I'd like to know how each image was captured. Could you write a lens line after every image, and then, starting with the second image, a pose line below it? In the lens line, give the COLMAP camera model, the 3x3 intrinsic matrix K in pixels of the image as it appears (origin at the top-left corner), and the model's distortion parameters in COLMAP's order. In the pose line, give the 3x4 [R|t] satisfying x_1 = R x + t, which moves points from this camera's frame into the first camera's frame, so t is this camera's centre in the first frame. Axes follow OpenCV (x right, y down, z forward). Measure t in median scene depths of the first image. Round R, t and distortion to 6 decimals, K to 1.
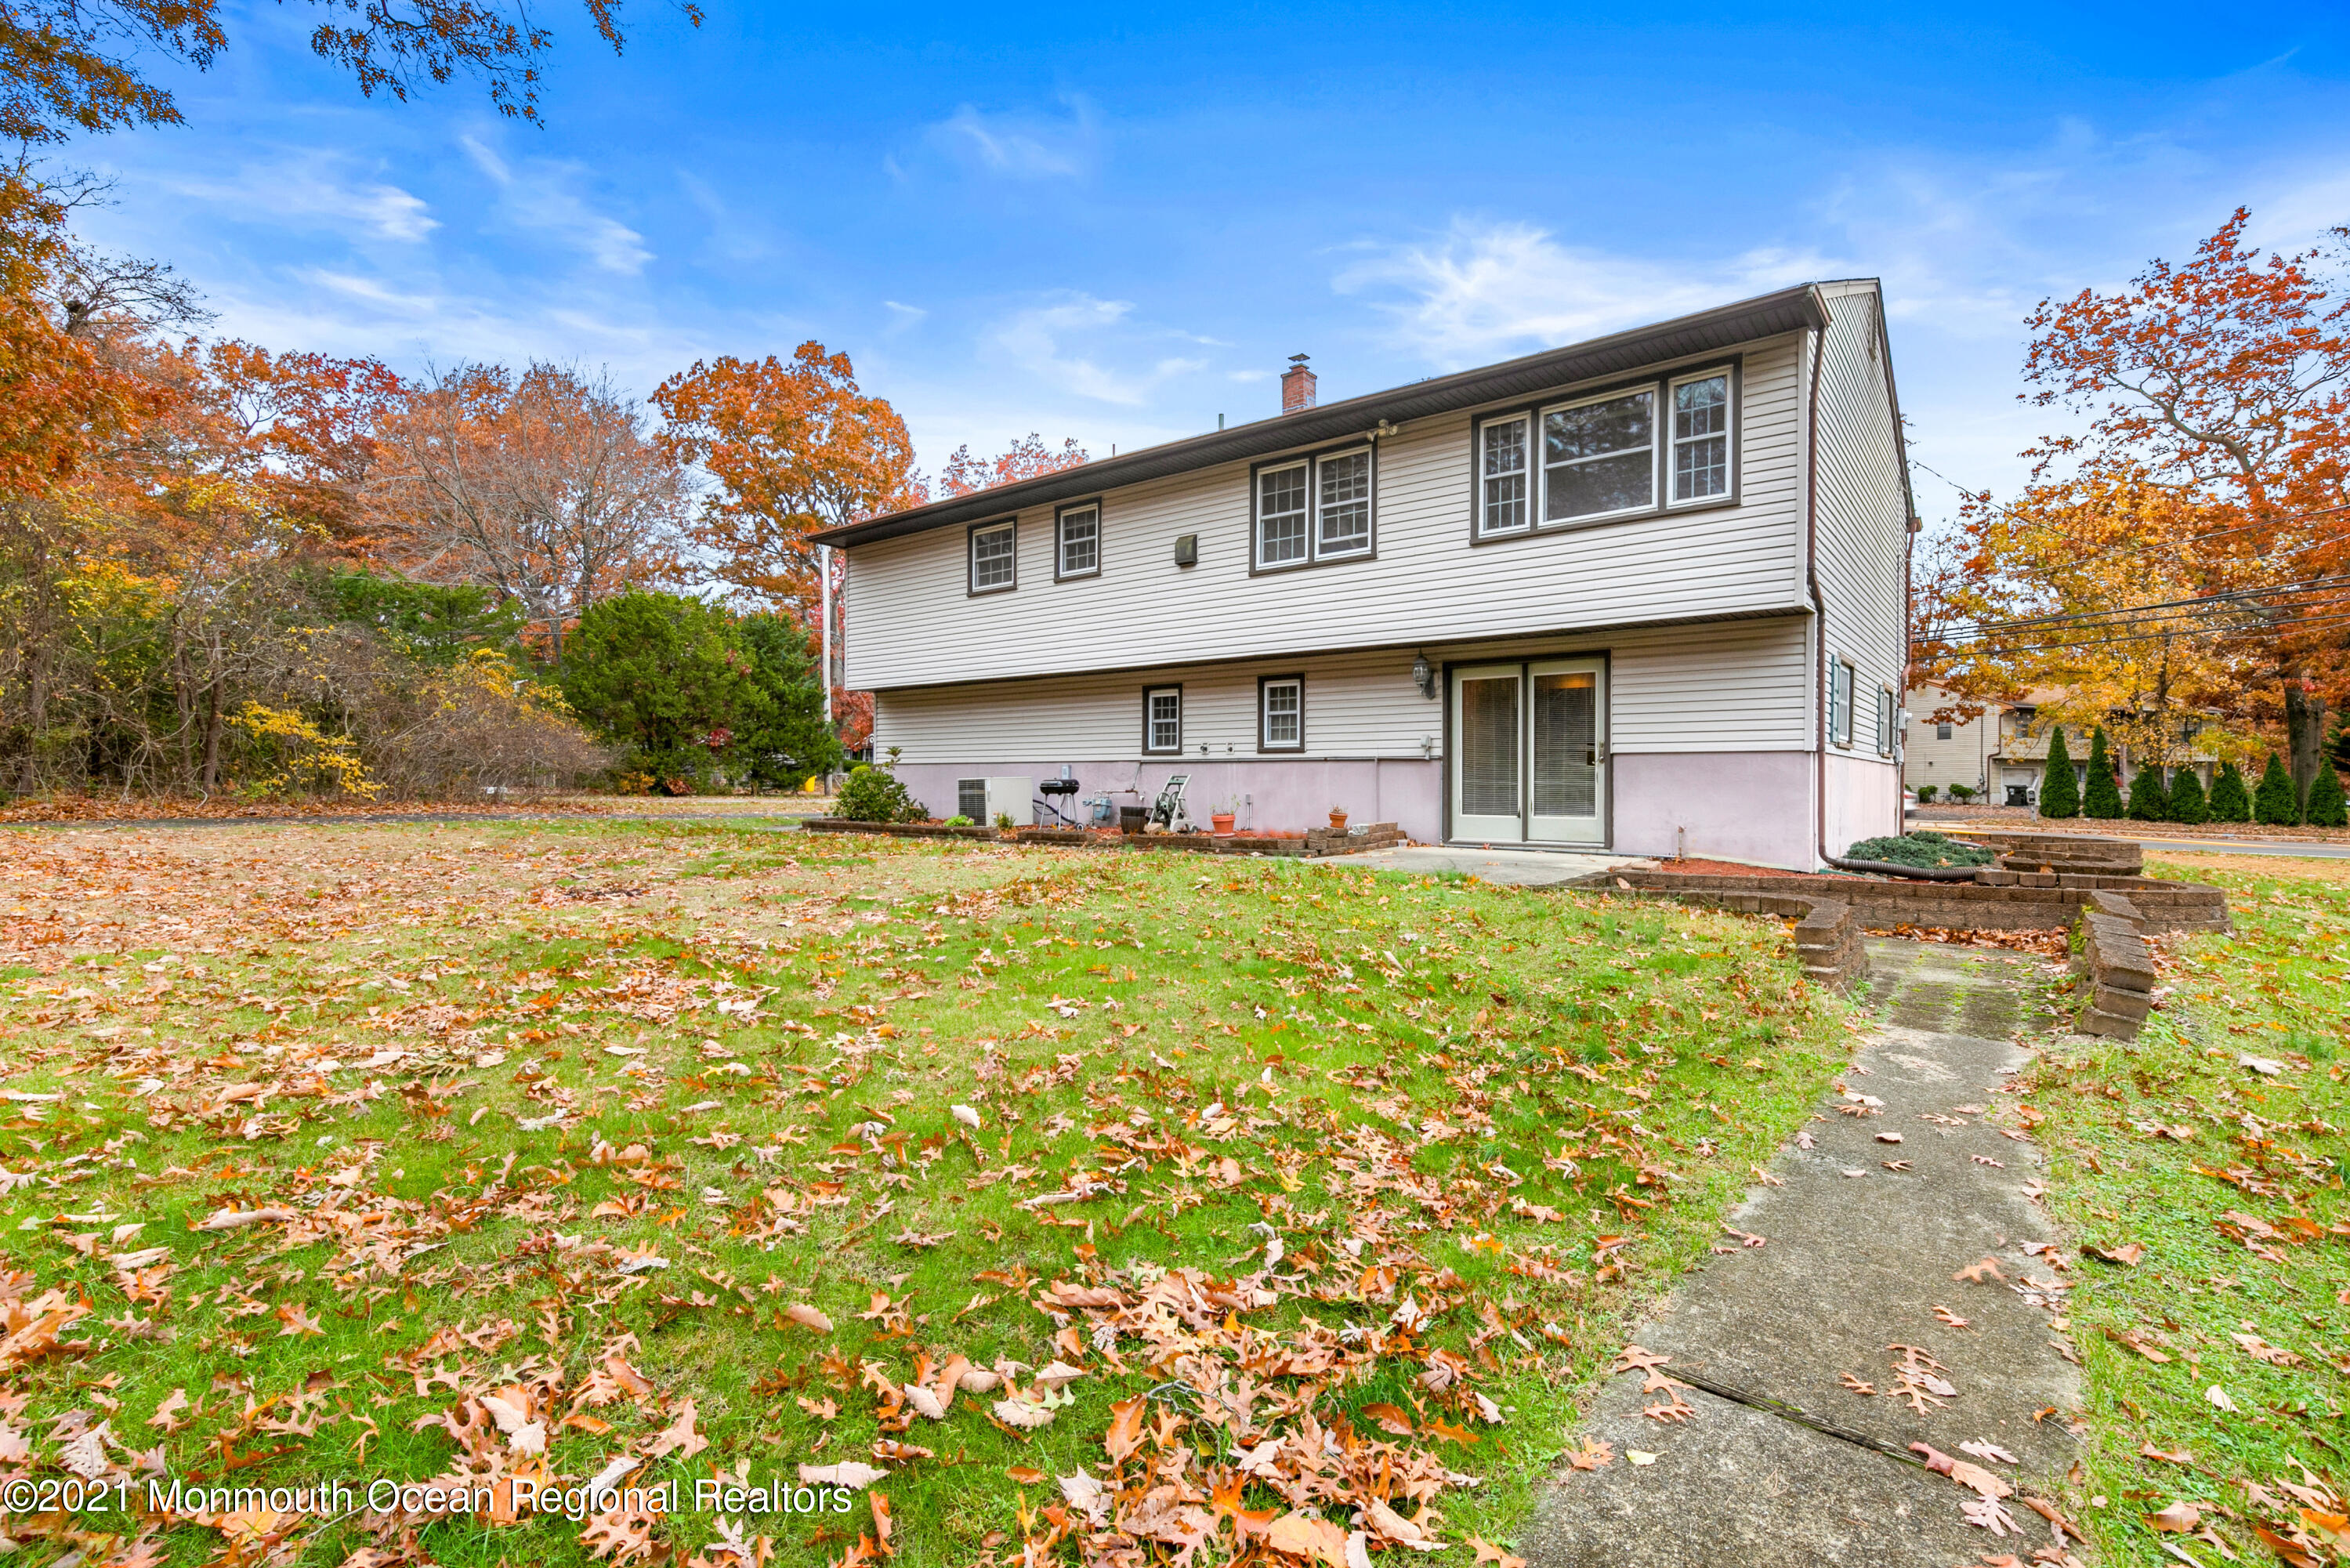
lens RADIAL K [[1086.9, 0, 1175.0], [0, 1086.9, 784.0], [0, 0, 1]] dist [0.013758, -0.000026]
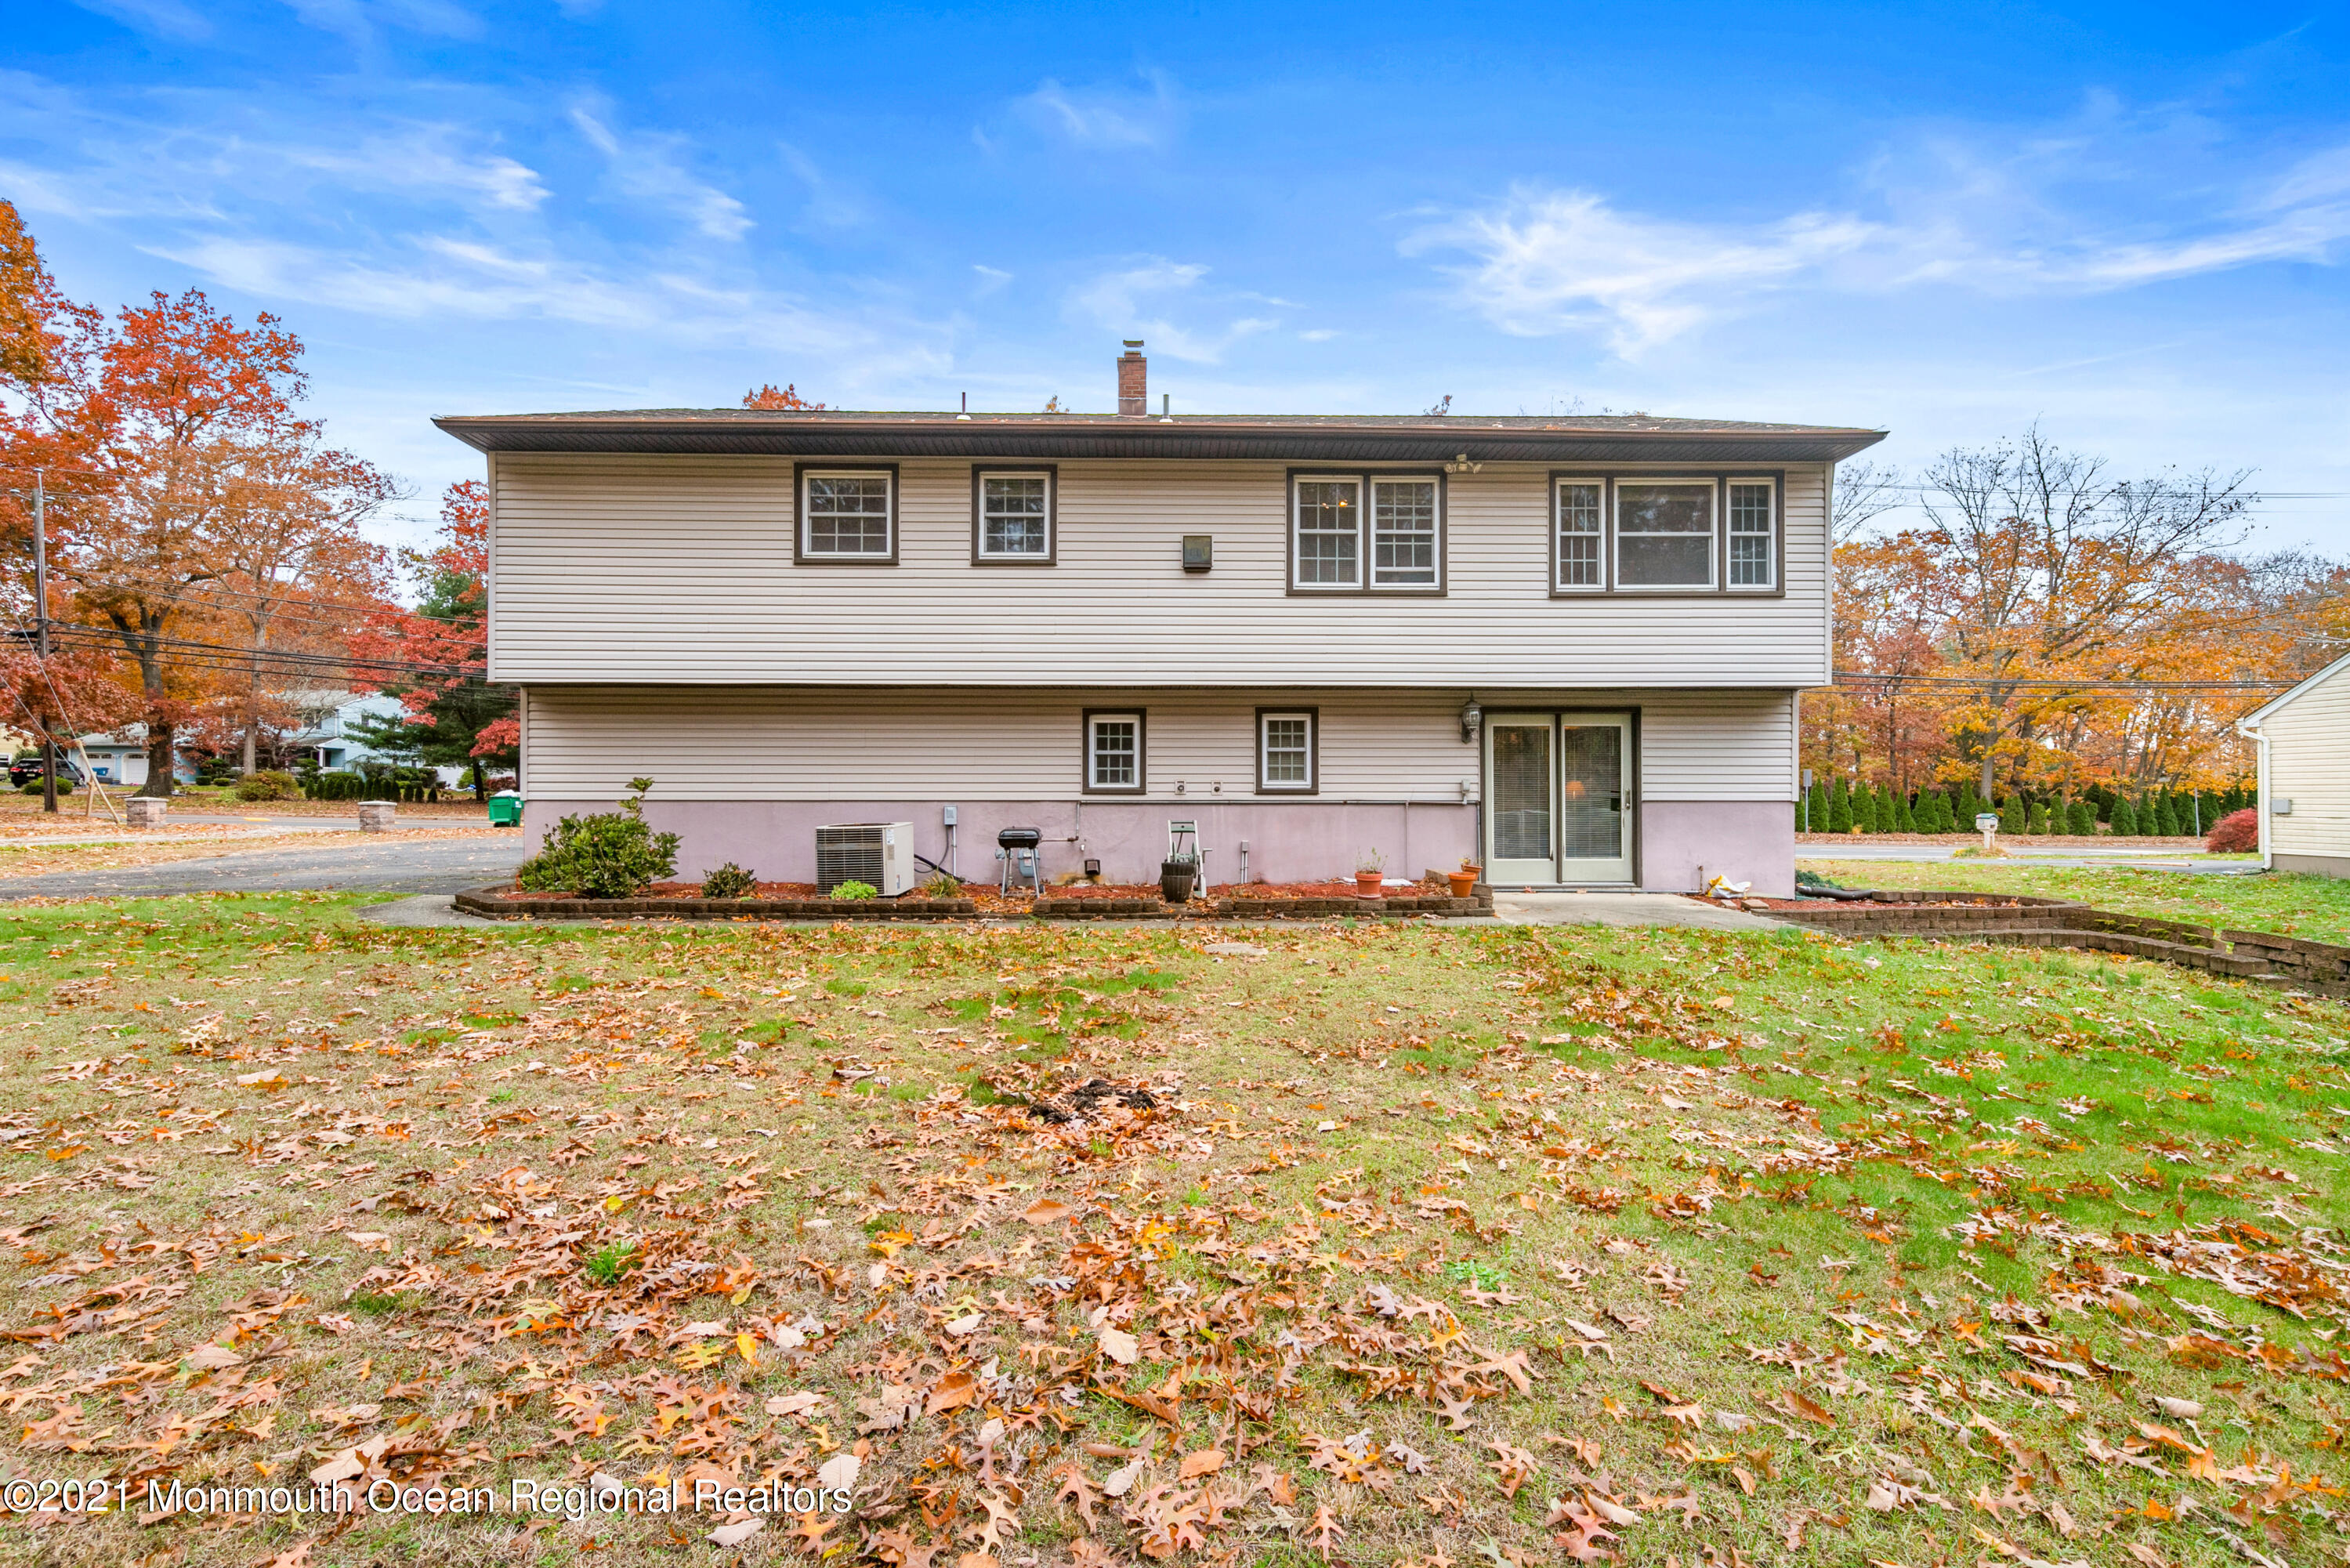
lens RADIAL K [[1057.6, 0, 1177.0], [0, 1057.6, 772.2], [0, 0, 1]] dist [0.013544, -0.000056]
pose [[0.759955, 0.004413, 0.649961, -0.570680], [0.001383, 0.999964, -0.008406, -0.042418], [-0.649974, 0.007286, 0.759921, 0.423333]]
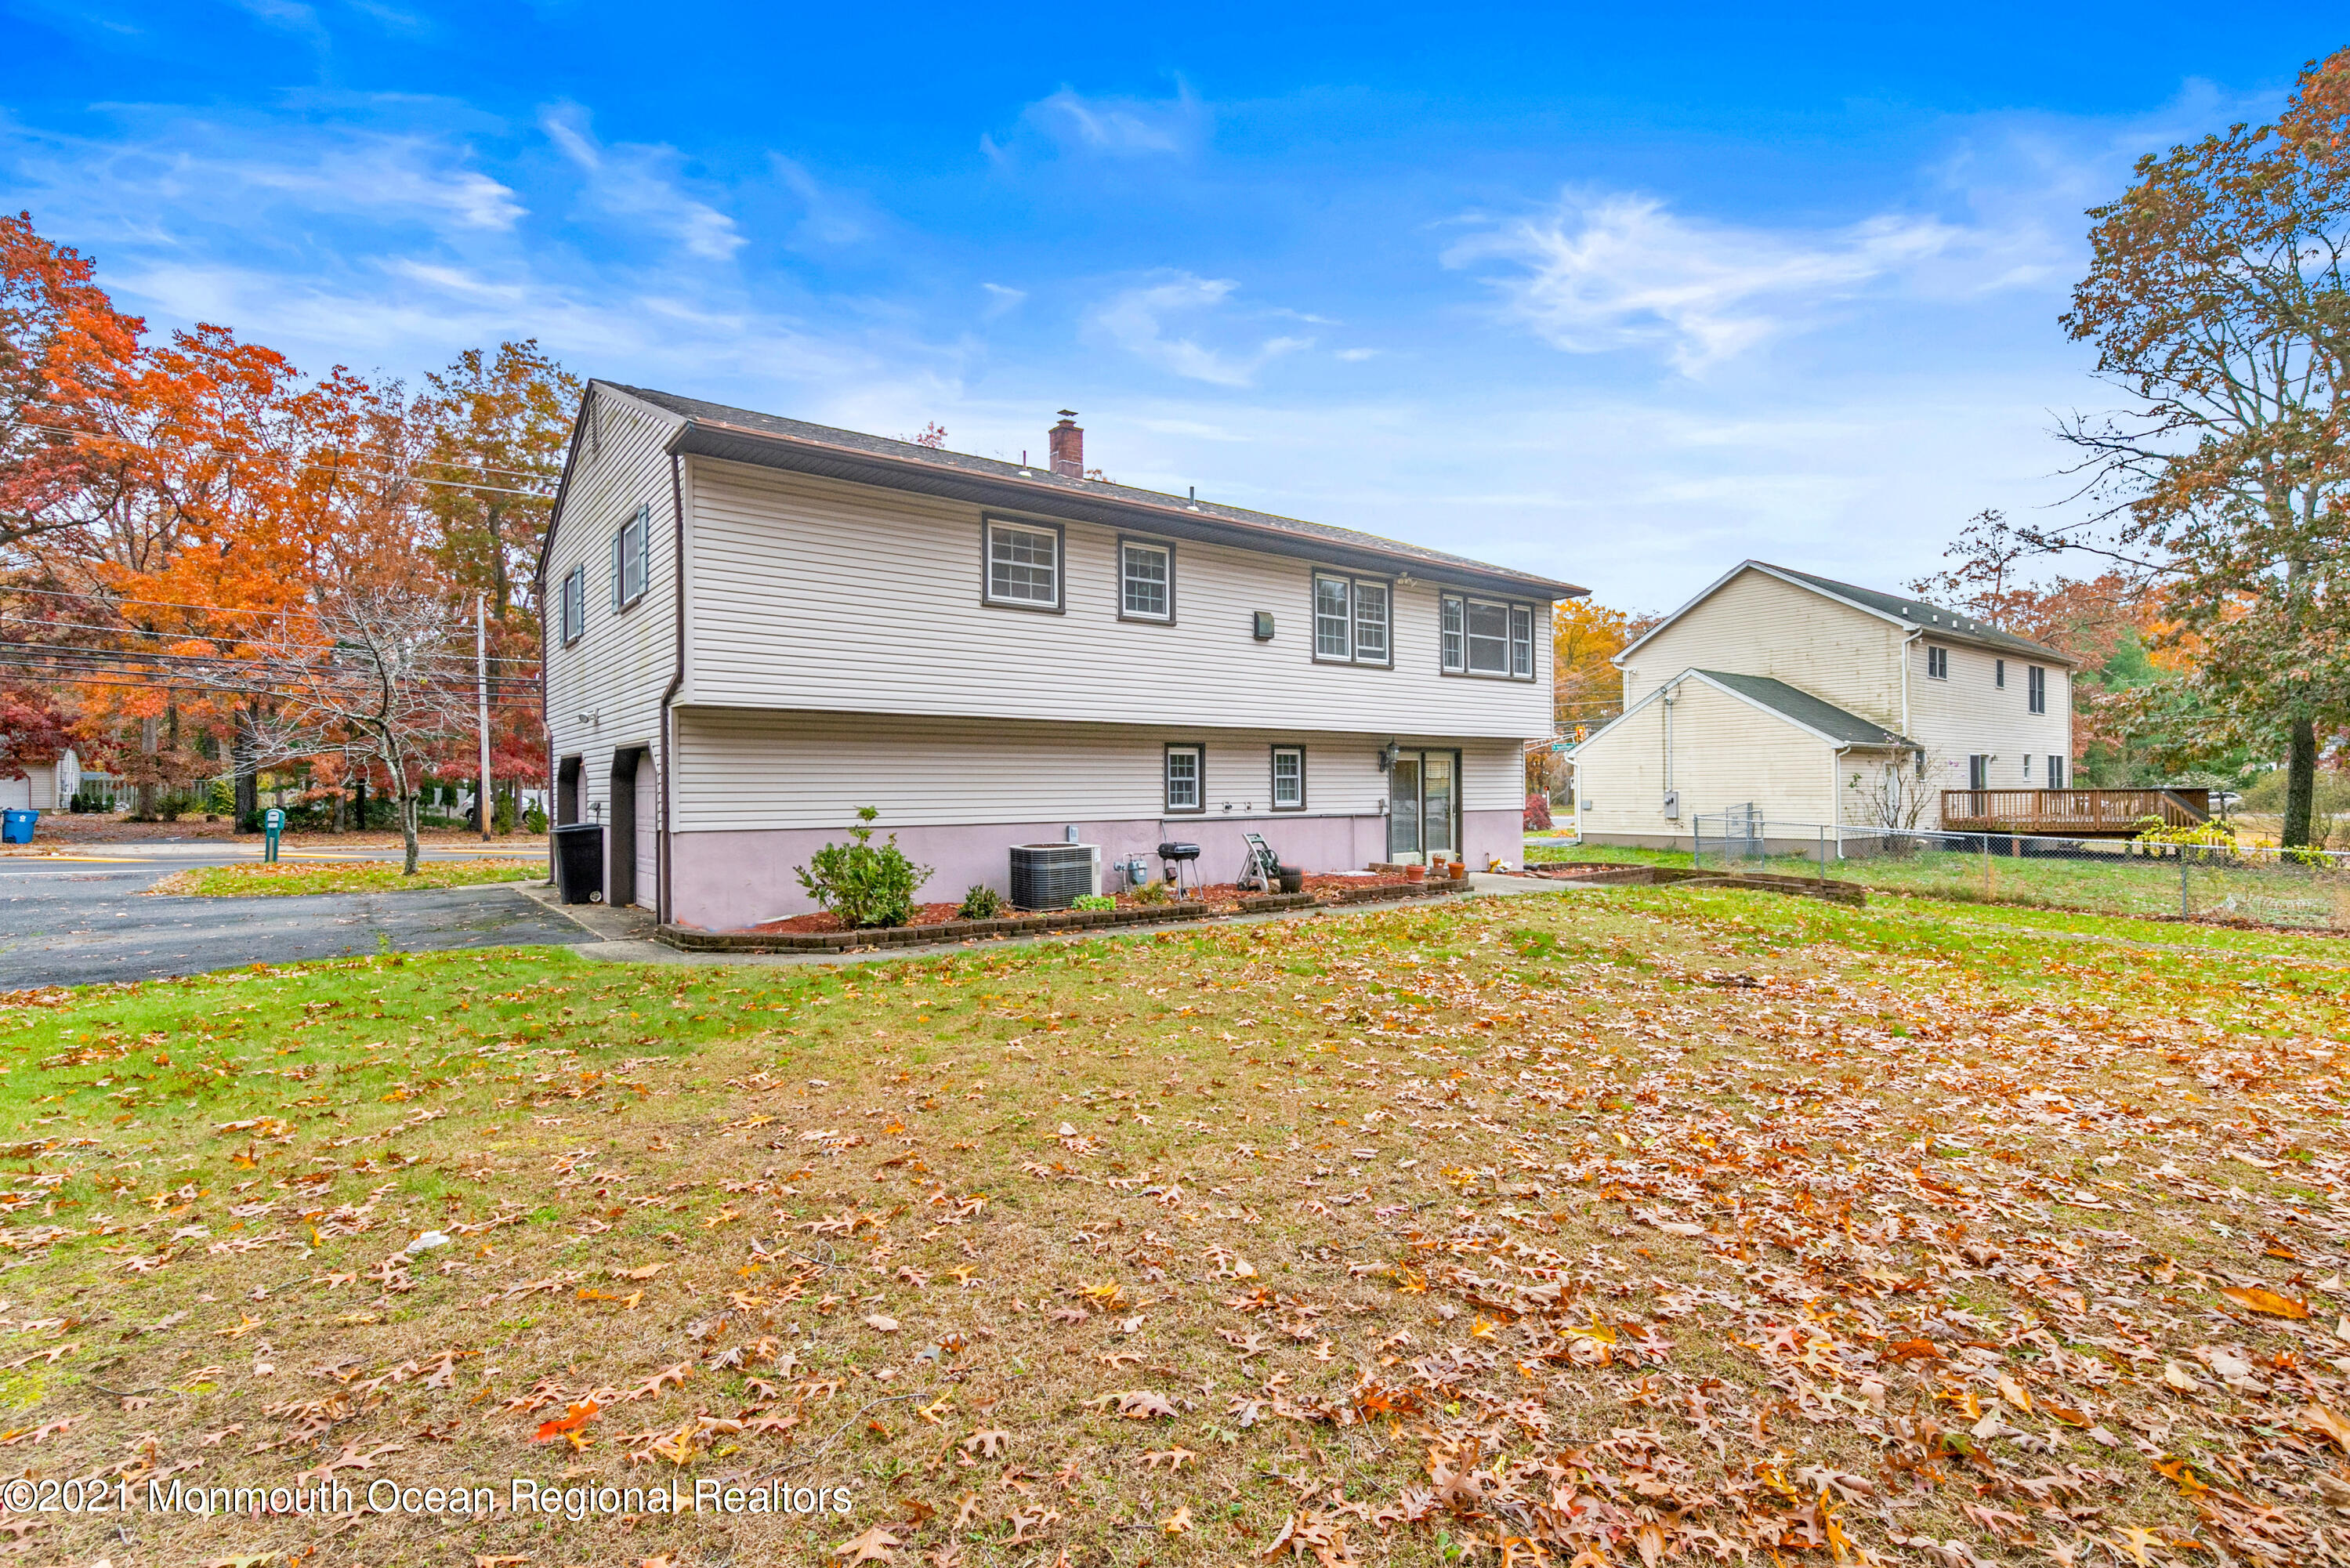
lens RADIAL K [[1057.6, 0, 1177.0], [0, 1057.6, 772.2], [0, 0, 1]] dist [0.013544, -0.000056]
pose [[0.244362, 0.016707, 0.969540, -1.108723], [0.010994, 0.999740, -0.019998, -0.052335], [-0.969622, 0.015546, 0.244114, 0.892801]]
